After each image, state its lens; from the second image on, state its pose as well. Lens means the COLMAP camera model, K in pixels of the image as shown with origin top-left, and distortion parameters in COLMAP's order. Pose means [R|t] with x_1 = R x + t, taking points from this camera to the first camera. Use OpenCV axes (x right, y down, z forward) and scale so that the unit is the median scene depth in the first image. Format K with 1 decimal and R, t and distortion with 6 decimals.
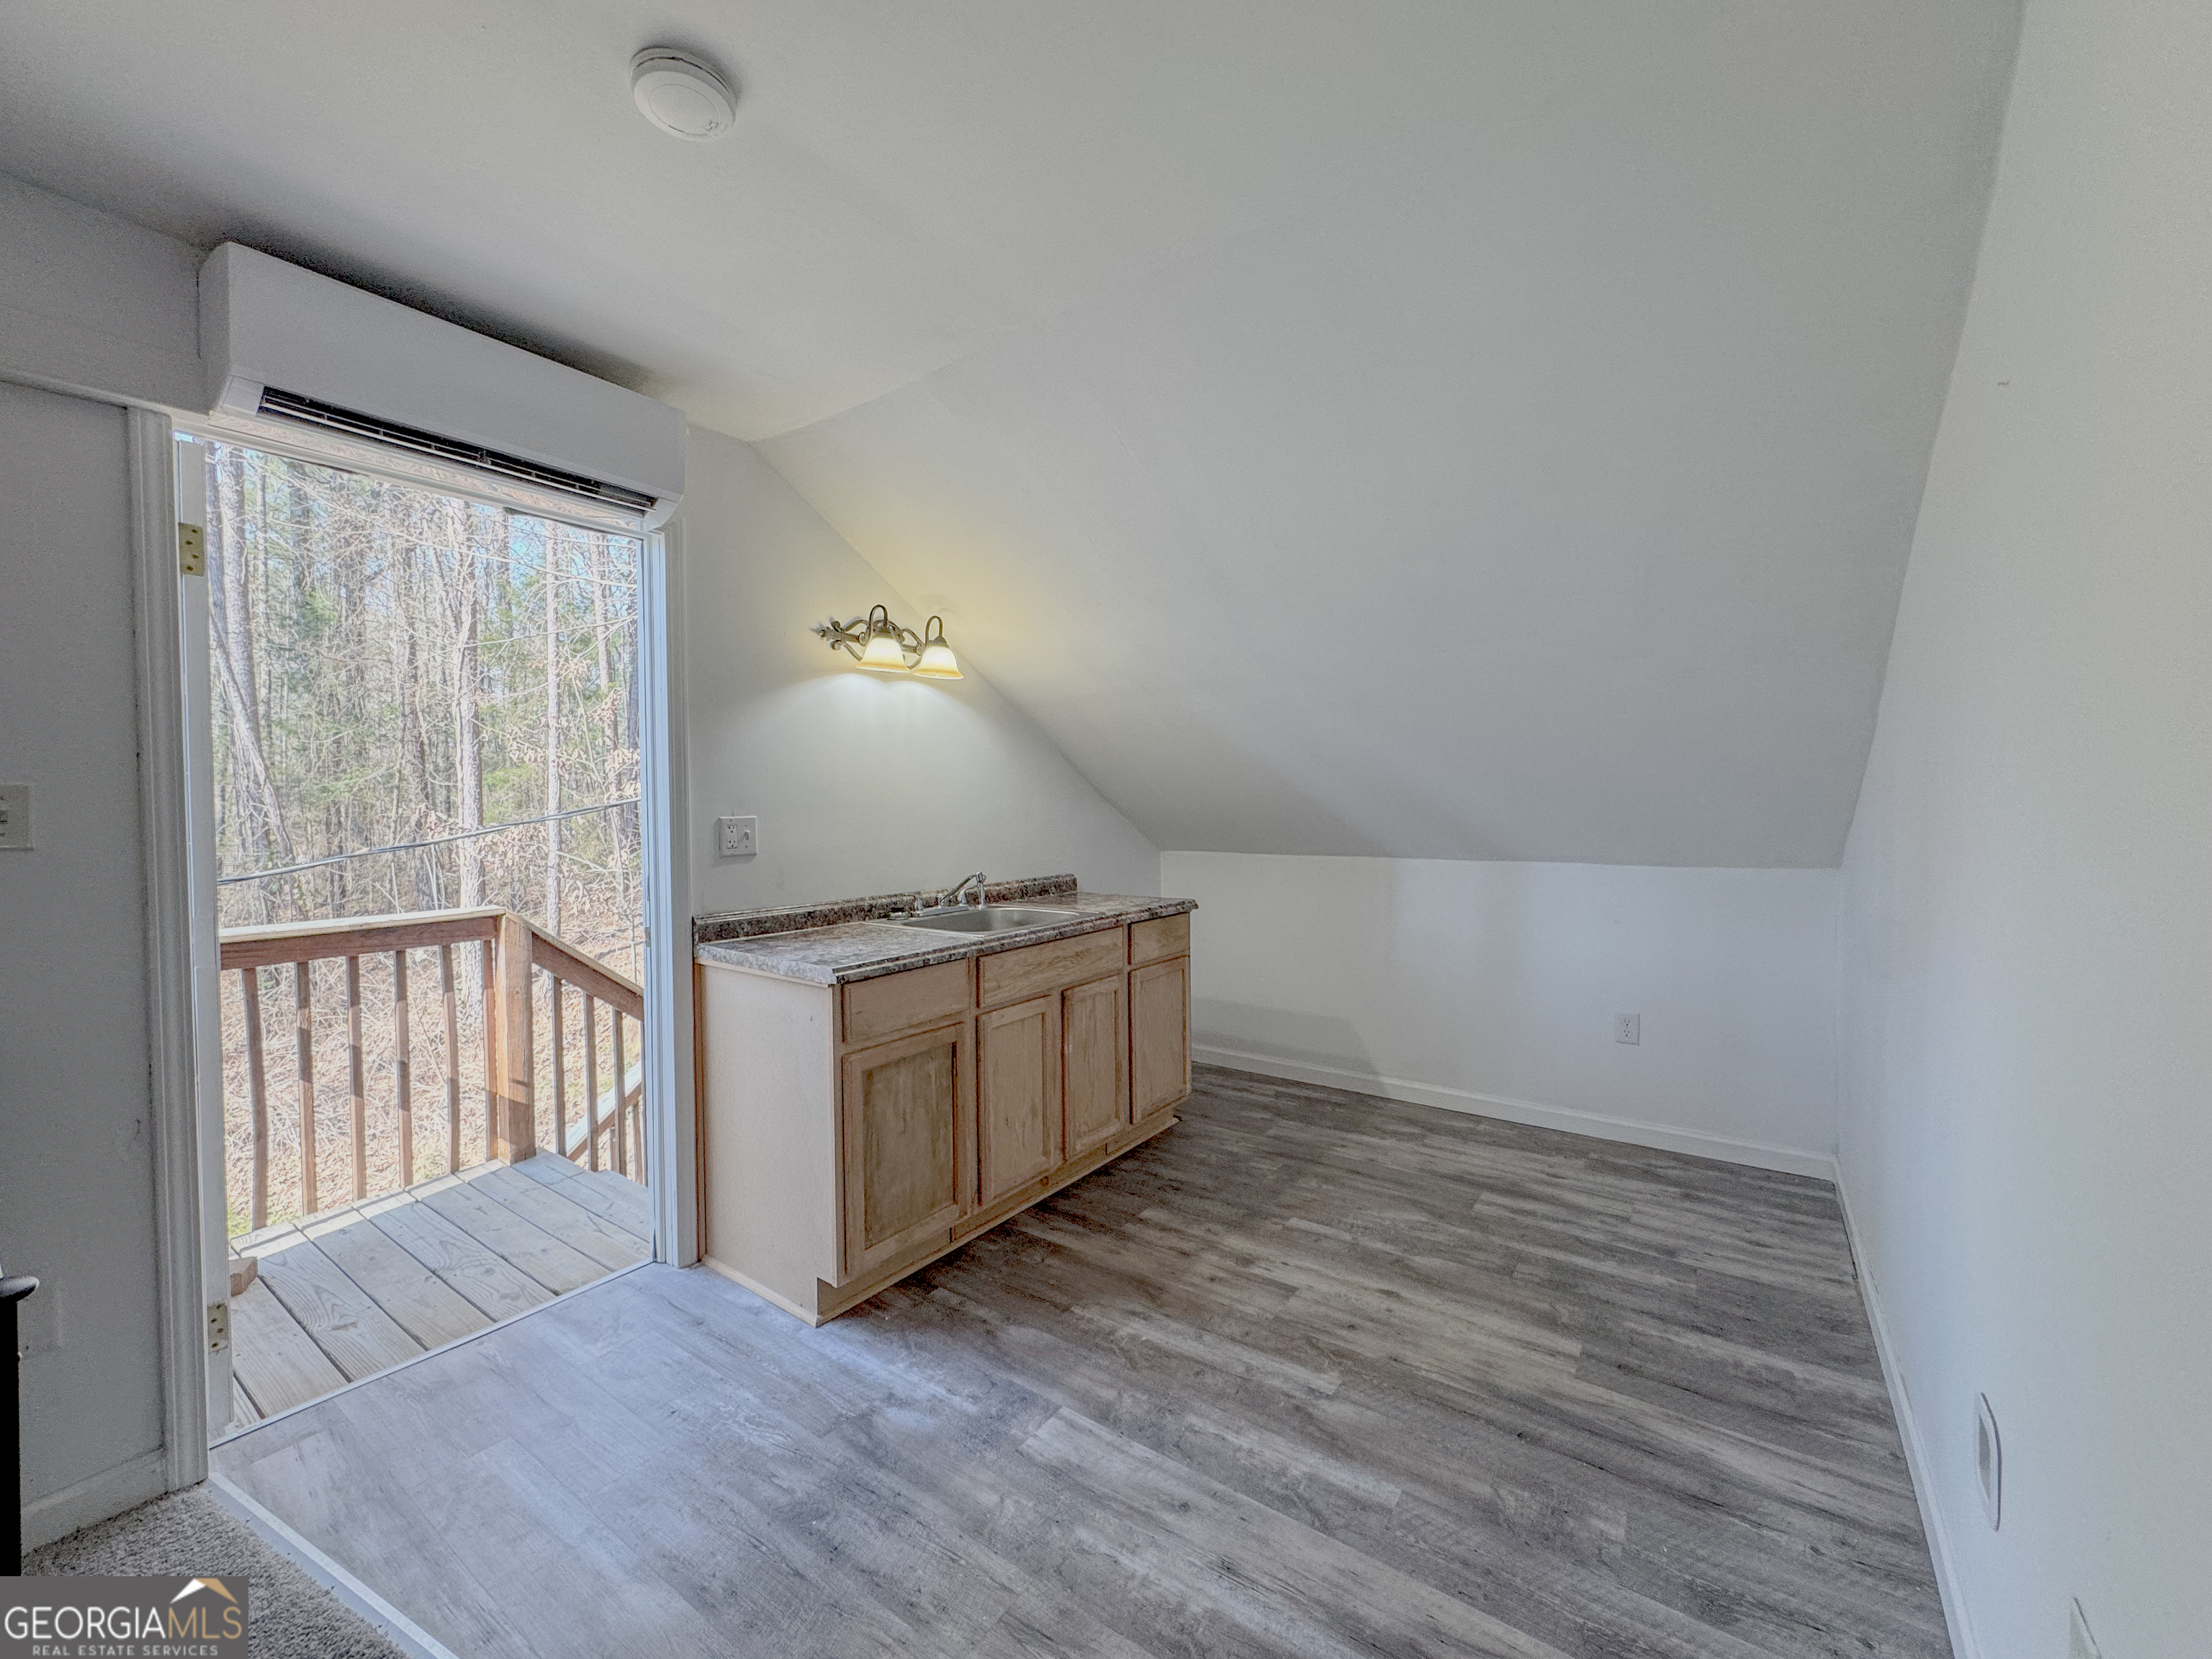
lens RADIAL K [[882.0, 0, 1110.3], [0, 882.0, 827.9], [0, 0, 1]] dist [-0.002467, -0.000179]
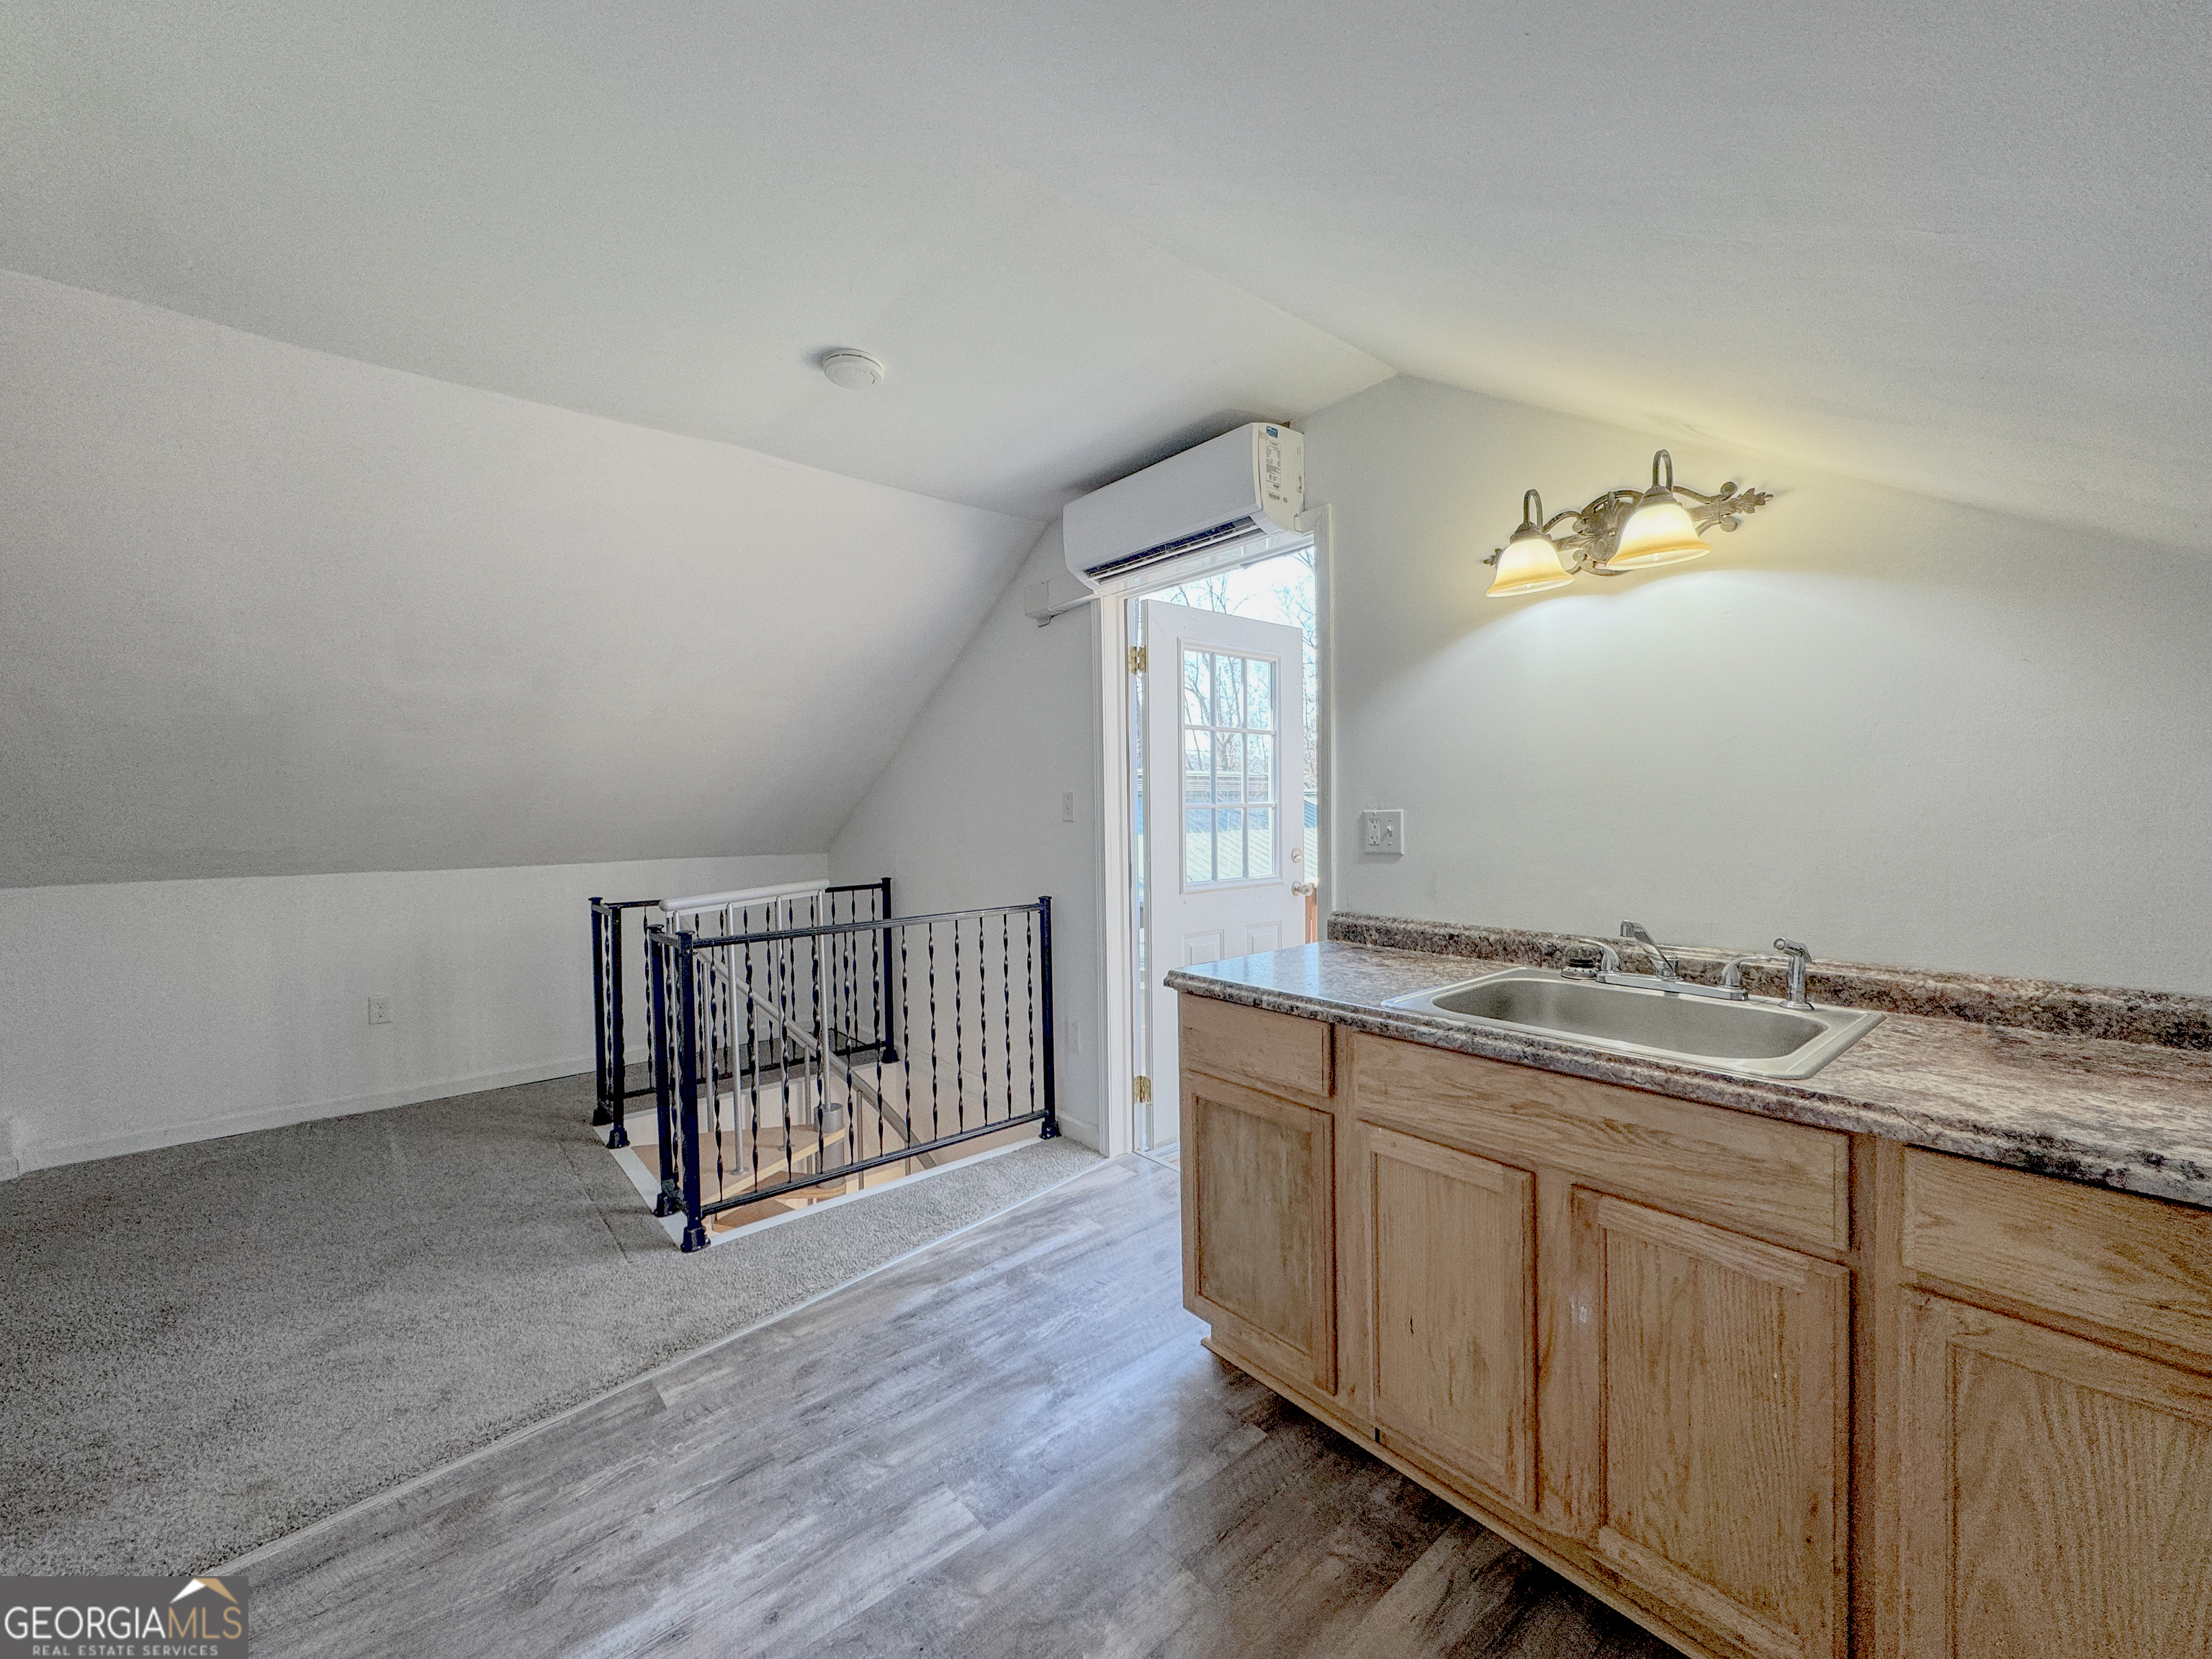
lens RADIAL K [[882.0, 0, 1109.1], [0, 882.0, 823.2], [0, 0, 1]] dist [-0.002467, -0.000179]
pose [[-0.251371, 0.029685, -0.967435, 0.568270], [-0.012823, 0.999340, 0.033996, -0.029579], [0.967806, 0.020951, -0.250825, 1.062678]]
